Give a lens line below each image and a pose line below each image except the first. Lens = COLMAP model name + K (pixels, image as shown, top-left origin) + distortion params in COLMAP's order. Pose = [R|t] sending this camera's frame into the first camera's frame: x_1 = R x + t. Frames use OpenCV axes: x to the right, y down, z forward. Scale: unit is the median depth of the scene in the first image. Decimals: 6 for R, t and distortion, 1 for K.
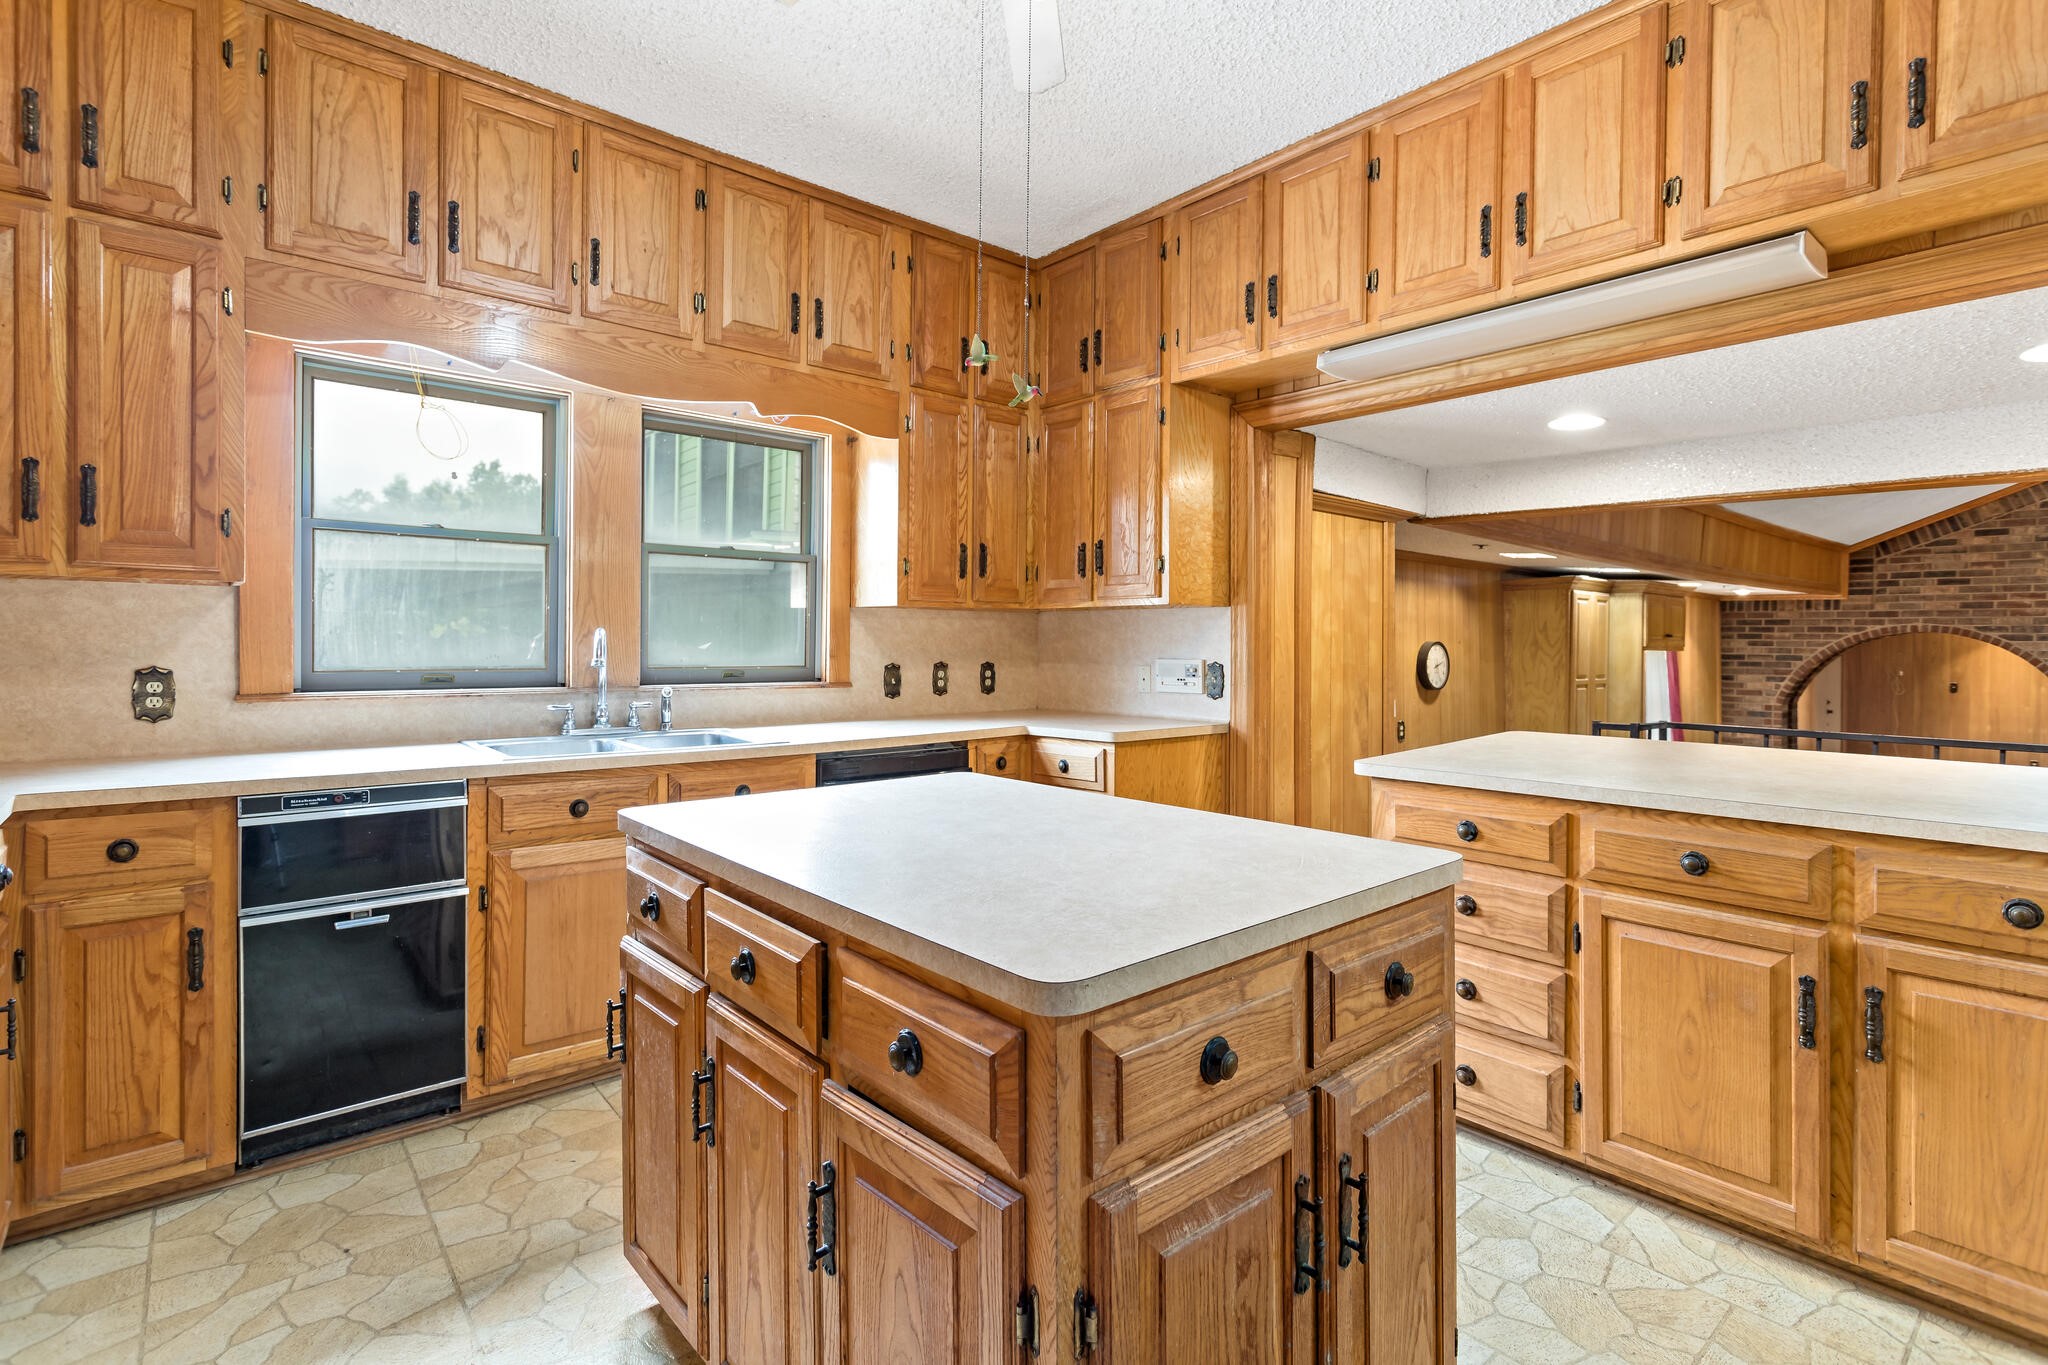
lens RADIAL K [[982.4, 0, 1023.7], [0, 982.4, 670.0], [0, 0, 1]] dist [0.008296, 0.000427]
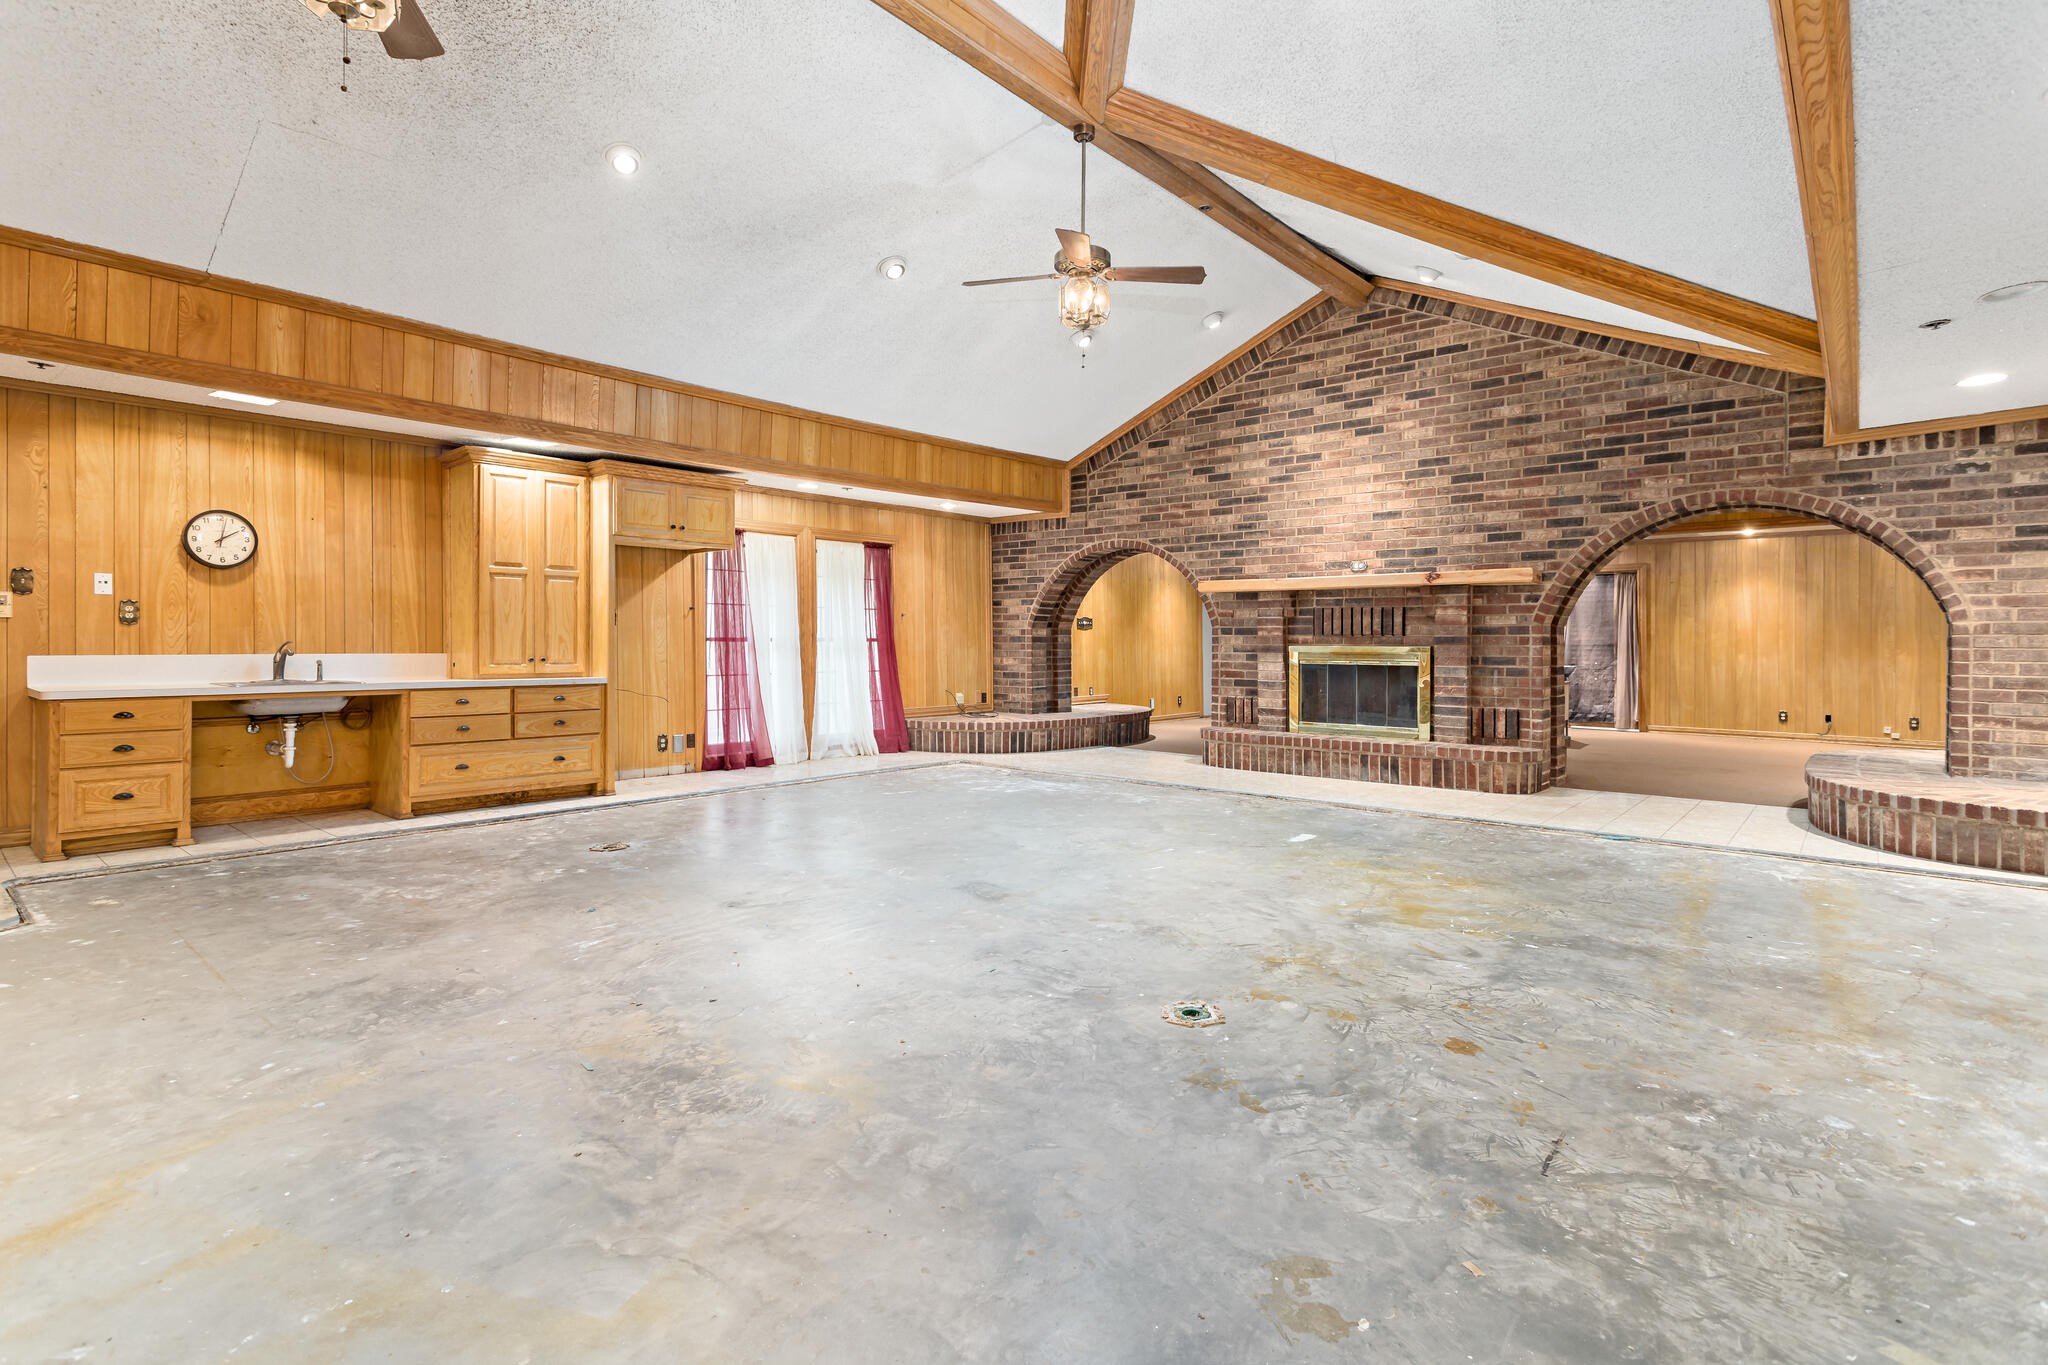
lens RADIAL K [[982.4, 0, 1028.2], [0, 982.4, 660.7], [0, 0, 1]] dist [0.008296, 0.000427]
pose [[0.988576, -0.005474, 0.150623, 0.678224], [0.006859, 0.999939, -0.008674, 0.082794], [-0.150566, 0.009608, 0.988553, 0.048846]]
